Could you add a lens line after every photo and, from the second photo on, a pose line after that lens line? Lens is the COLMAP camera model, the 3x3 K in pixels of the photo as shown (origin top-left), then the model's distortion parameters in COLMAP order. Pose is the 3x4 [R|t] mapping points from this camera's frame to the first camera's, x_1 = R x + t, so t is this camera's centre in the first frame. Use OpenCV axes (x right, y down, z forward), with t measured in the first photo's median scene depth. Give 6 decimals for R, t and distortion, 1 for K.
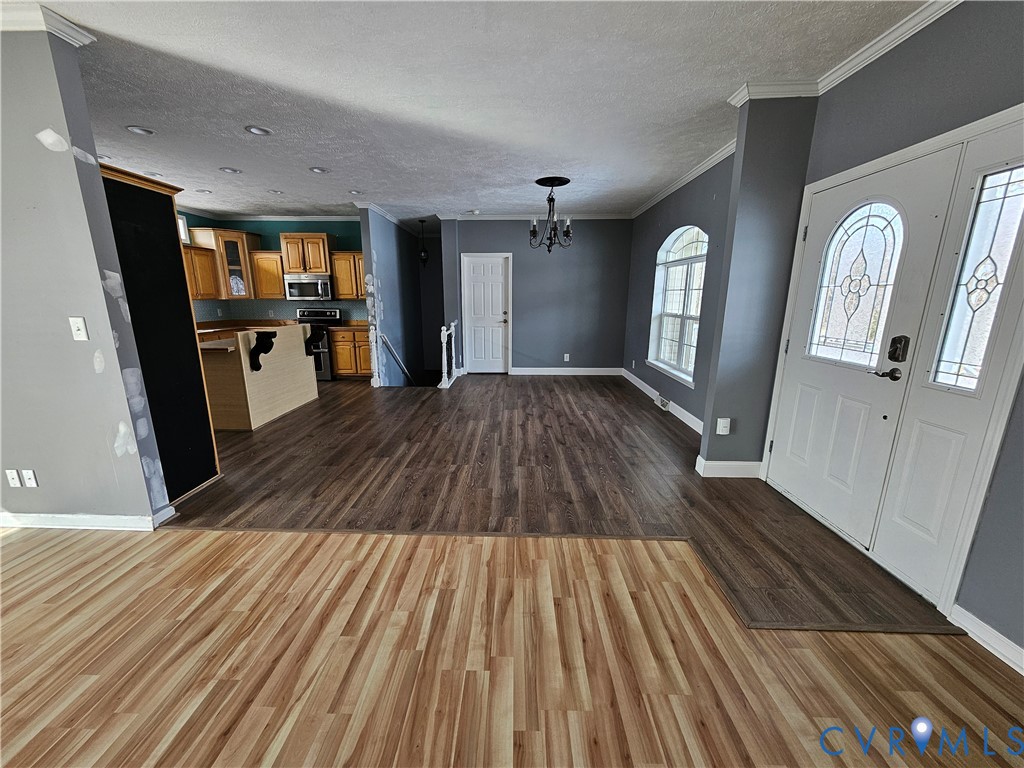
lens RADIAL K [[404.8, 0, 496.3], [0, 404.8, 388.7], [0, 0, 1]] dist [0.001937, 0.000187]
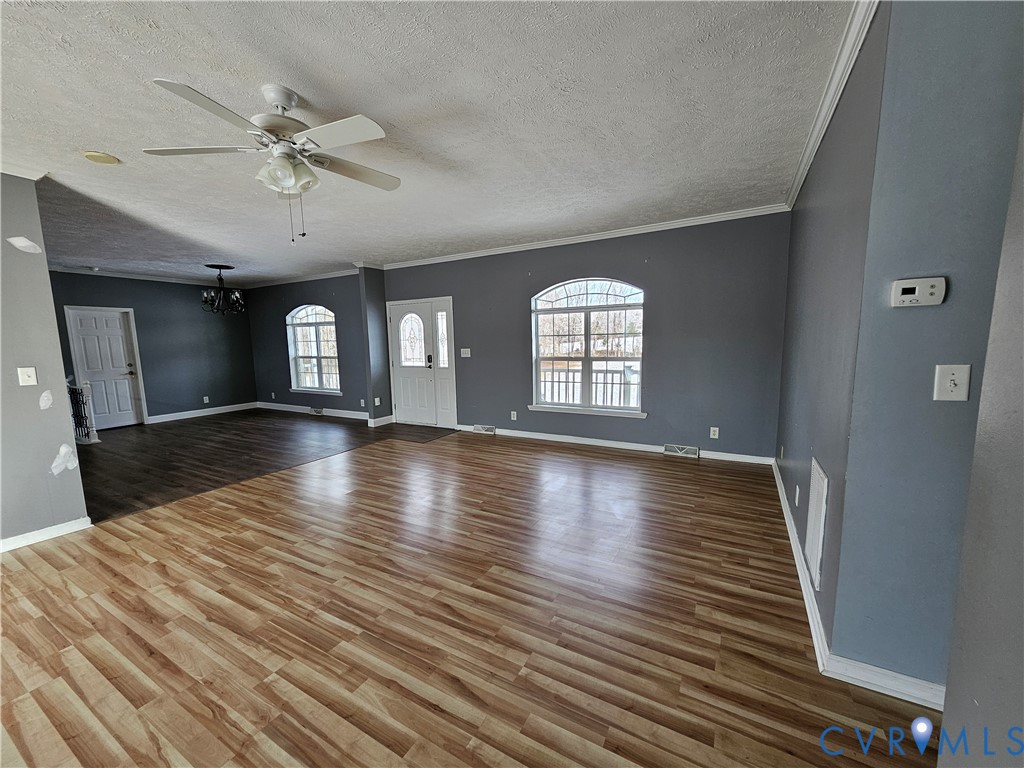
lens RADIAL K [[404.8, 0, 512.8], [0, 404.8, 389.1], [0, 0, 1]] dist [0.001937, 0.000187]
pose [[0.446555, -0.115032, 0.887331, -1.310482], [0.218993, 0.975591, 0.016264, 0.188190], [-0.867543, 0.187056, 0.460846, -0.834744]]
